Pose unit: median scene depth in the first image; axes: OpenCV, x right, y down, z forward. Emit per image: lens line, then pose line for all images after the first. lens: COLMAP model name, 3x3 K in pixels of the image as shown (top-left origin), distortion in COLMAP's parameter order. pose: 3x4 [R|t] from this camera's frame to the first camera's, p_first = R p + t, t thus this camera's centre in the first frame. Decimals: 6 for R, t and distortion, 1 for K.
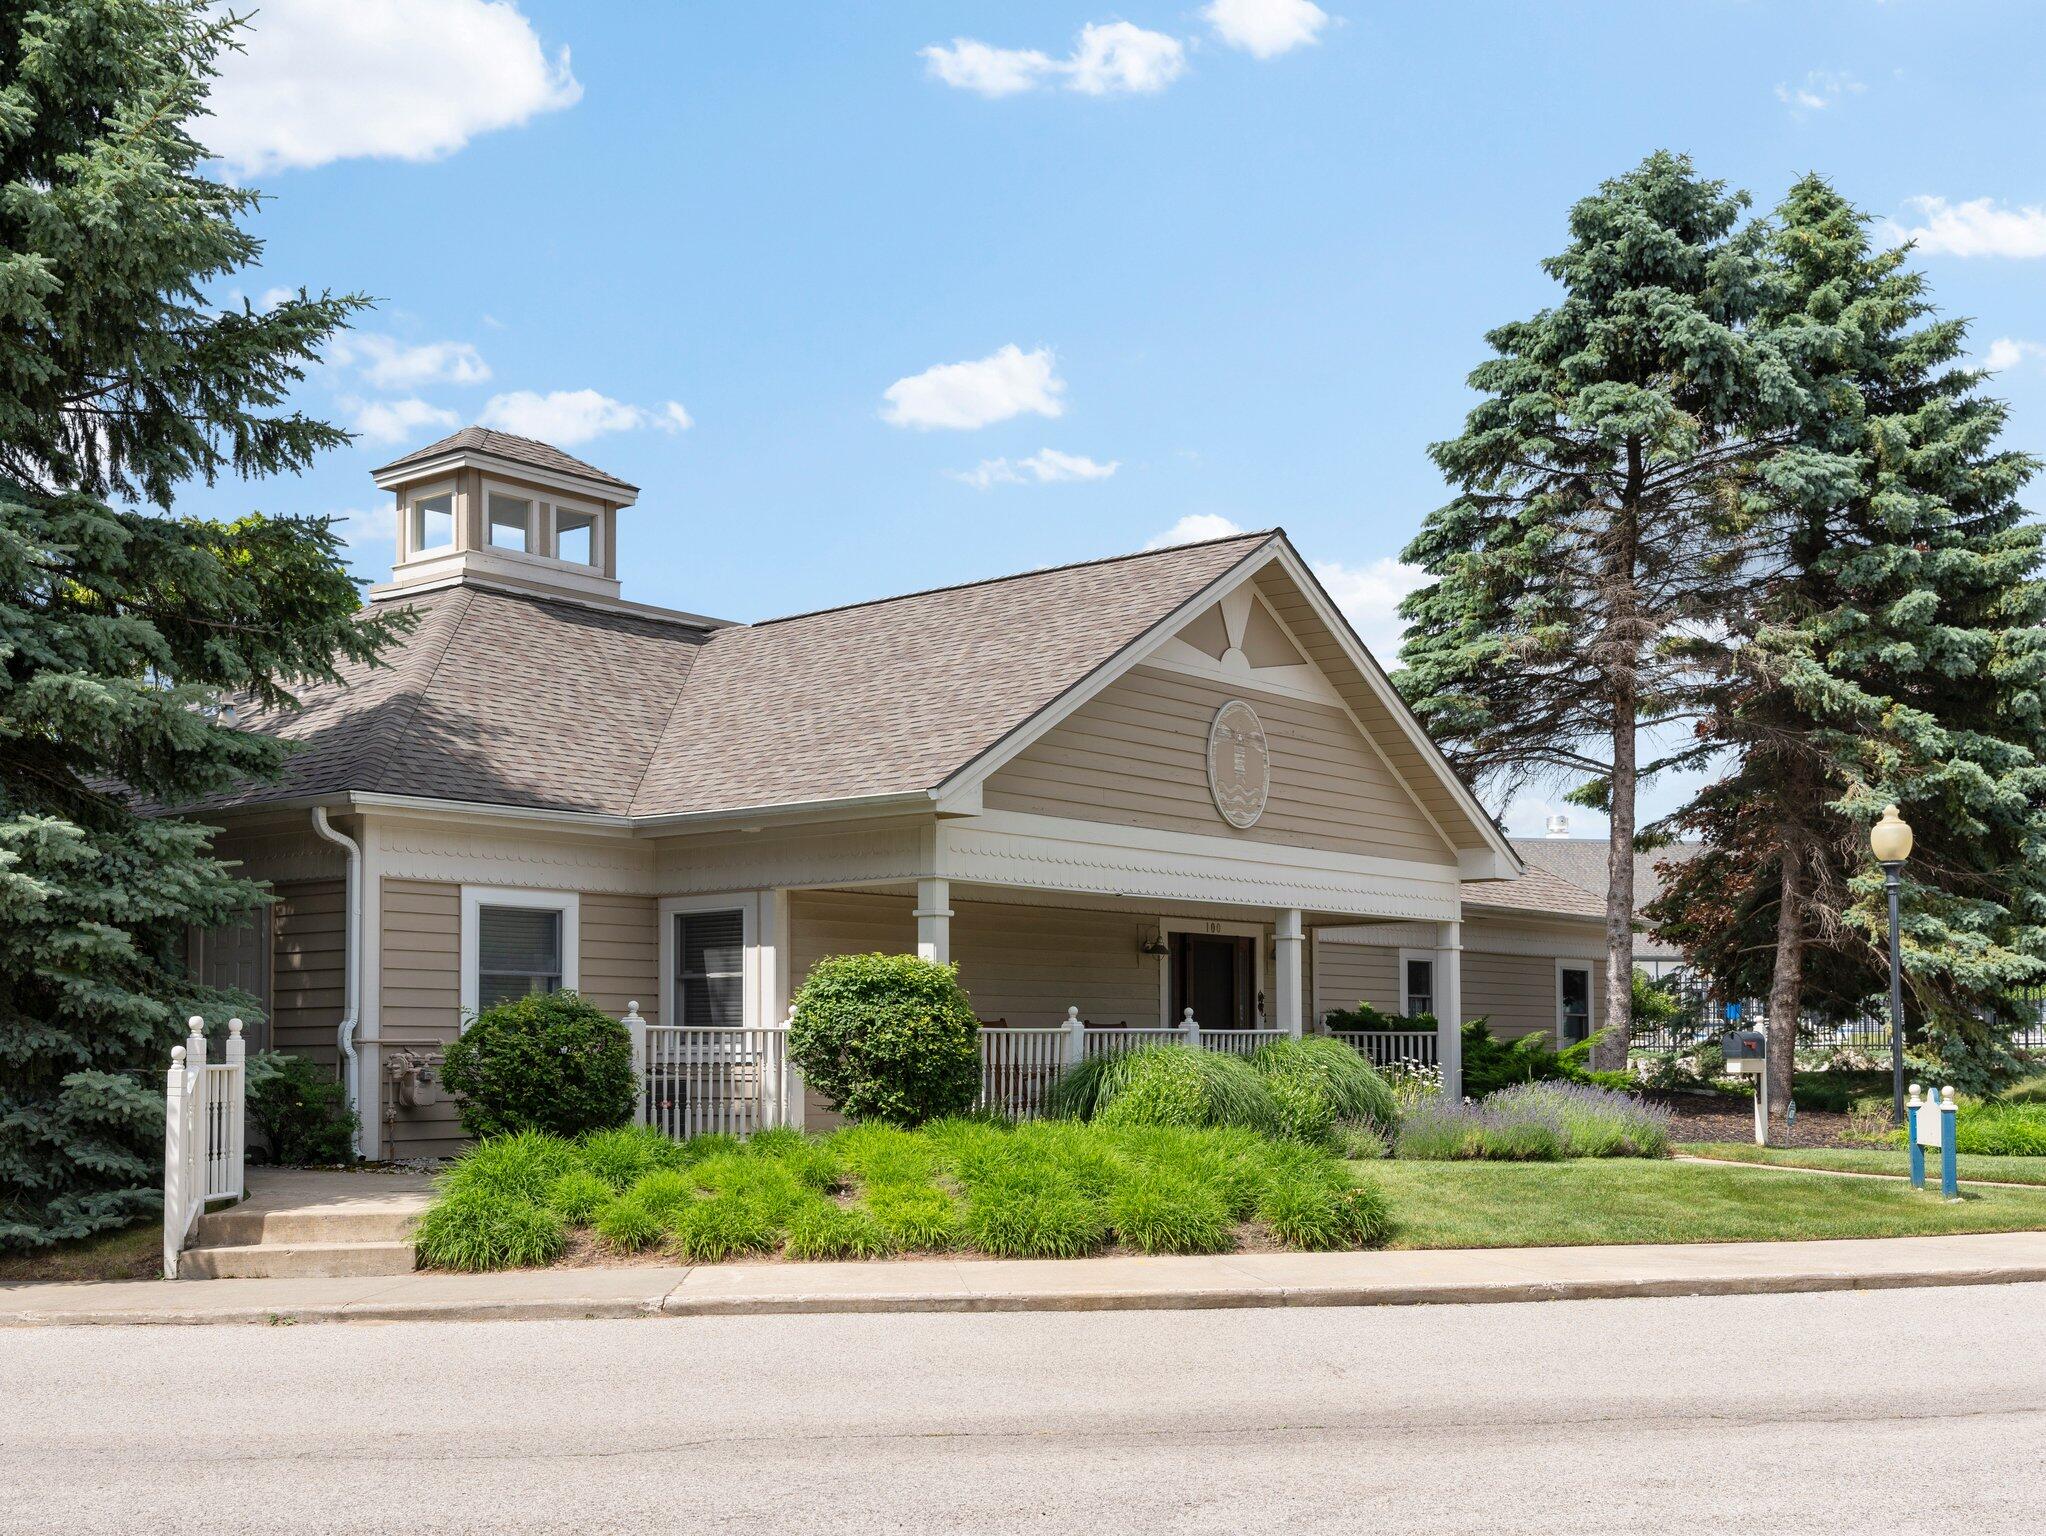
lens RADIAL K [[2251.8, 0, 1023.0], [0, 2251.8, 768.0], [0, 0, 1]] dist [0.026388, 0.014488]
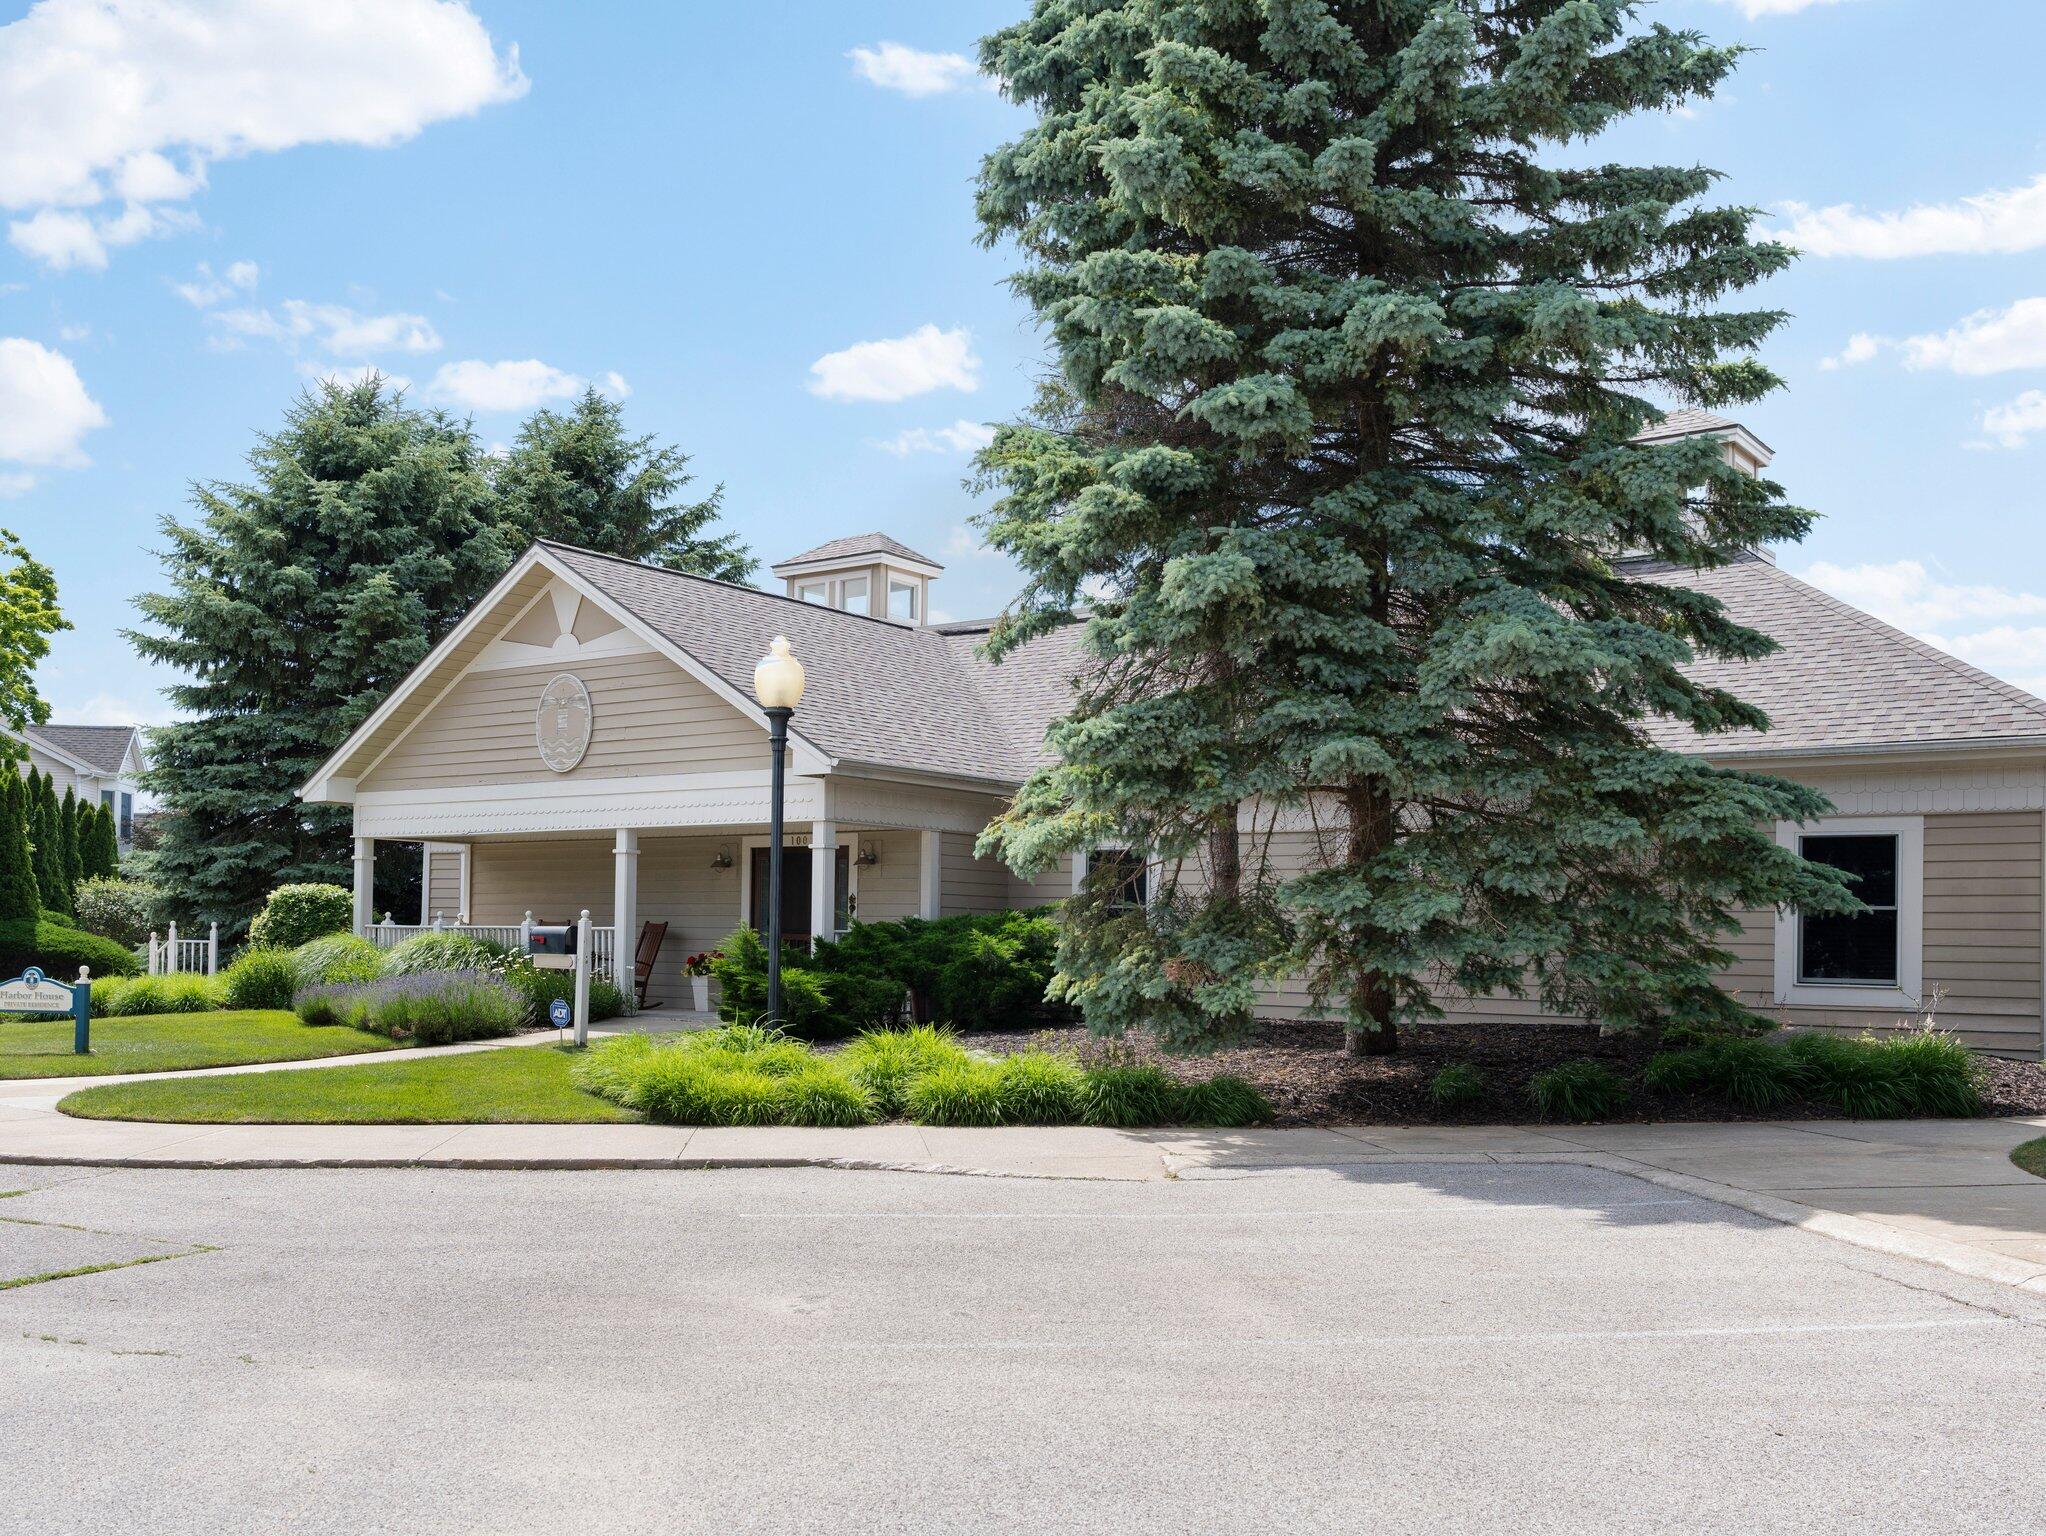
lens RADIAL K [[1929.0, 0, 1023.0], [0, 1929.0, 768.0], [0, 0, 1]] dist [-0.011079, 0.000162]
pose [[0.044851, -0.089452, -0.994981, 1.212814], [0.108774, 0.990499, -0.084146, 0.146473], [0.993054, -0.104454, 0.054155, 1.202066]]
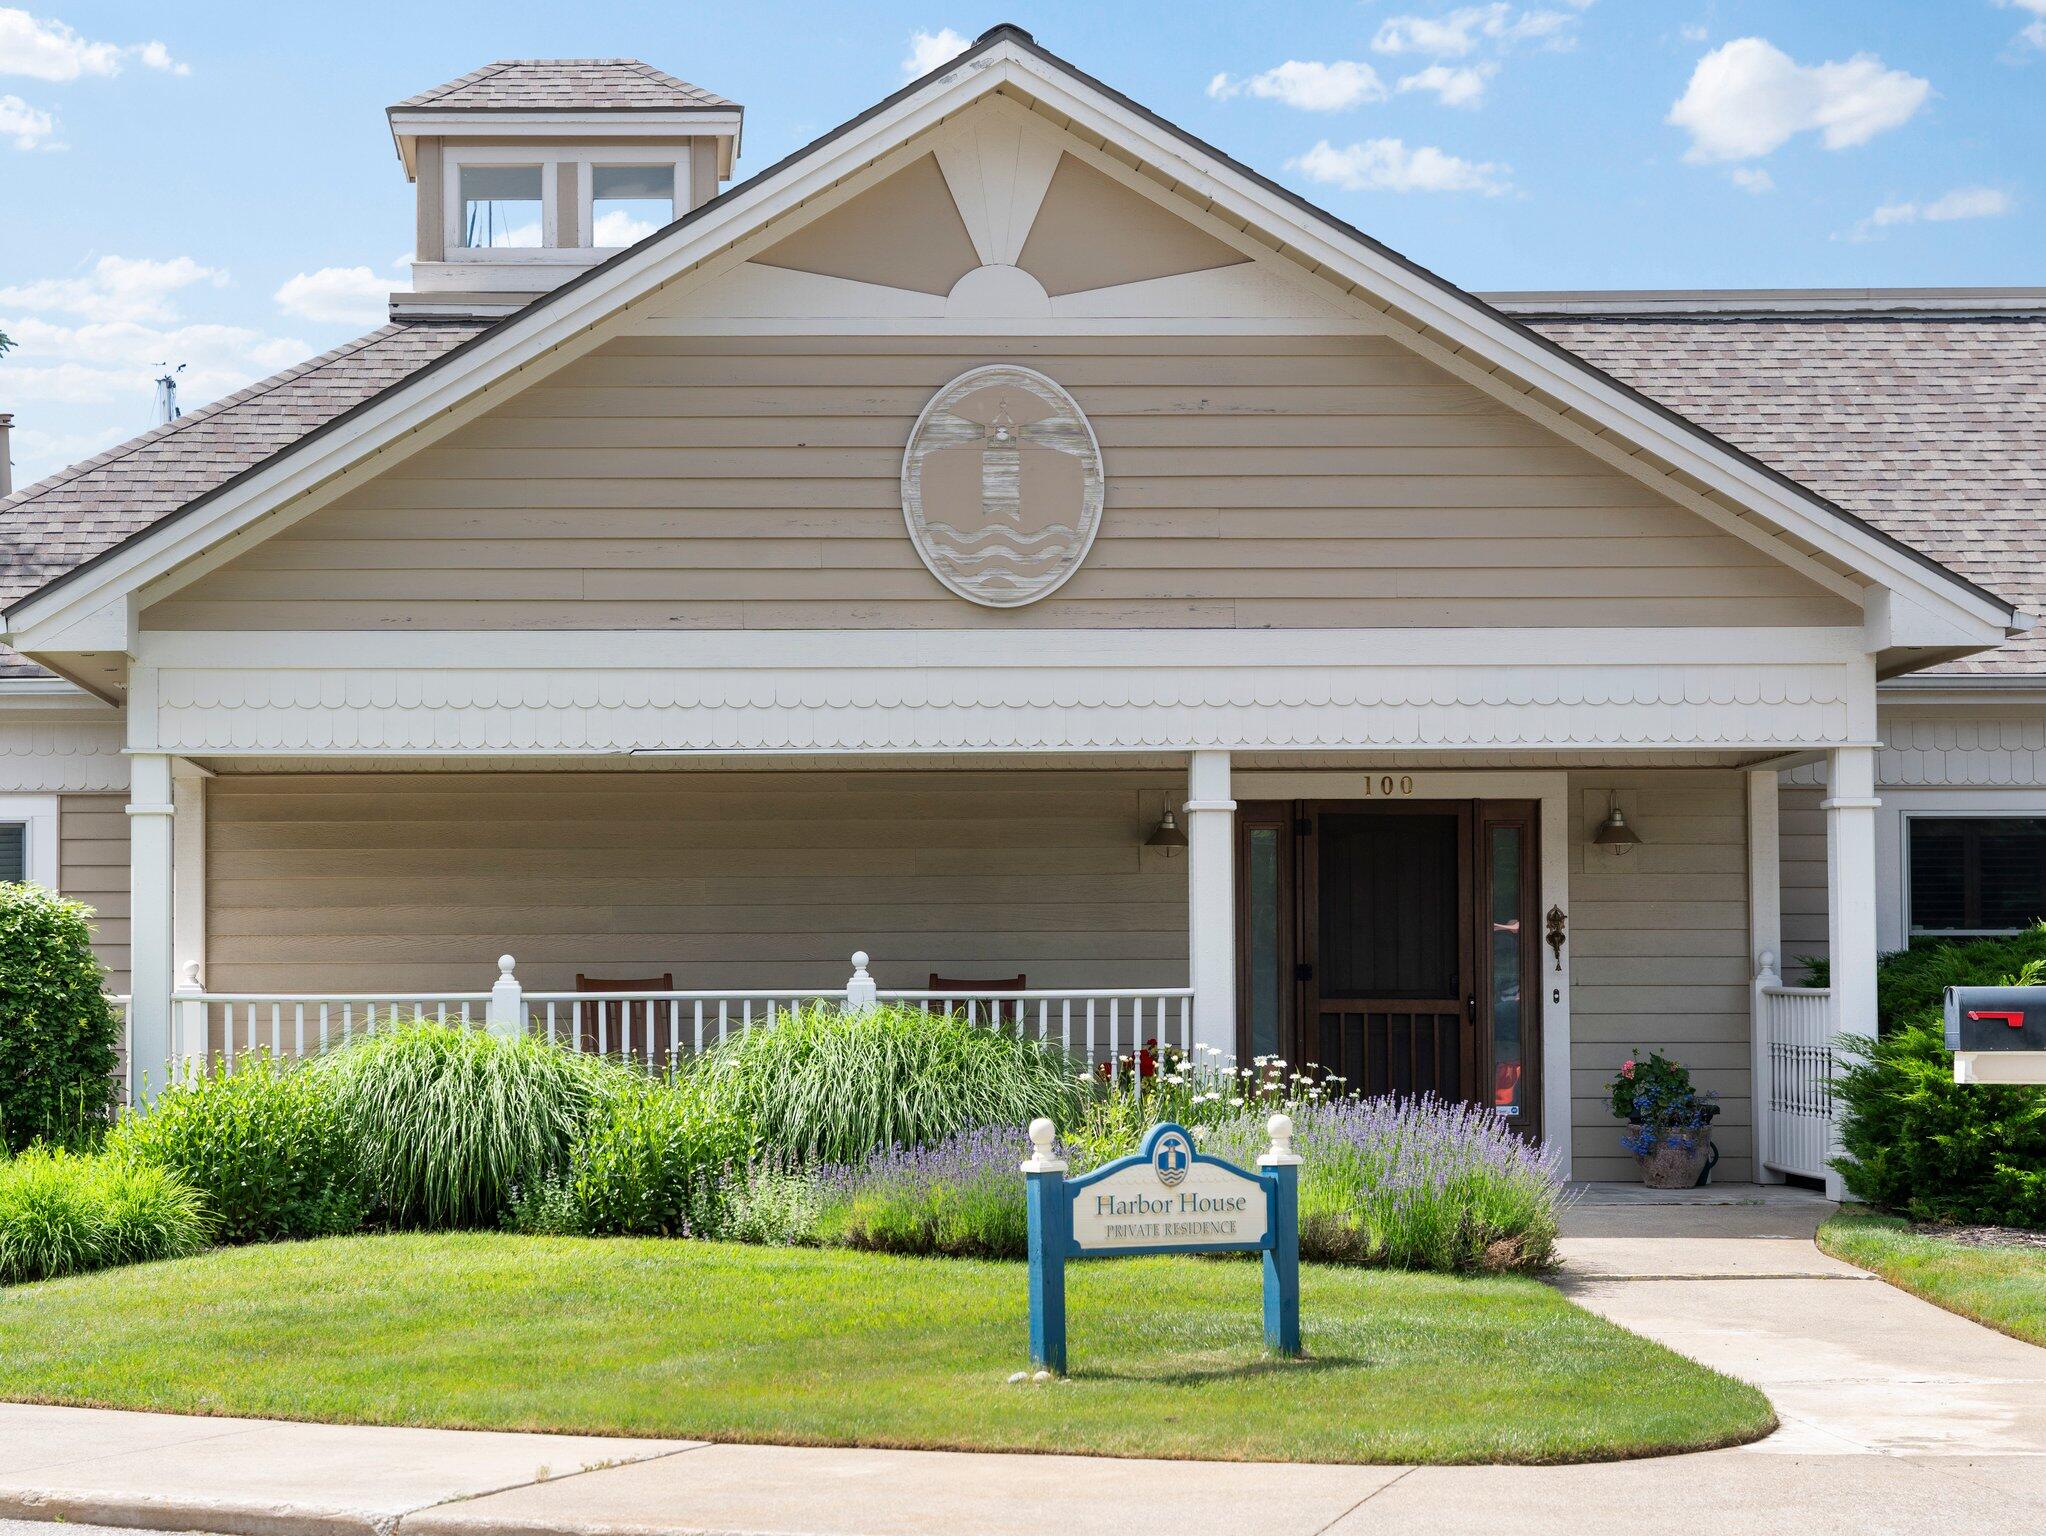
lens RADIAL K [[4053.4, 0, 1023.0], [0, 4053.4, 768.0], [0, 0, 1]] dist [0.013633, 0.116359]
pose [[0.662568, -0.049314, -0.747377, 0.800645], [0.095710, 0.995224, 0.019182, 0.045988], [0.742862, -0.084241, 0.664123, 0.373487]]
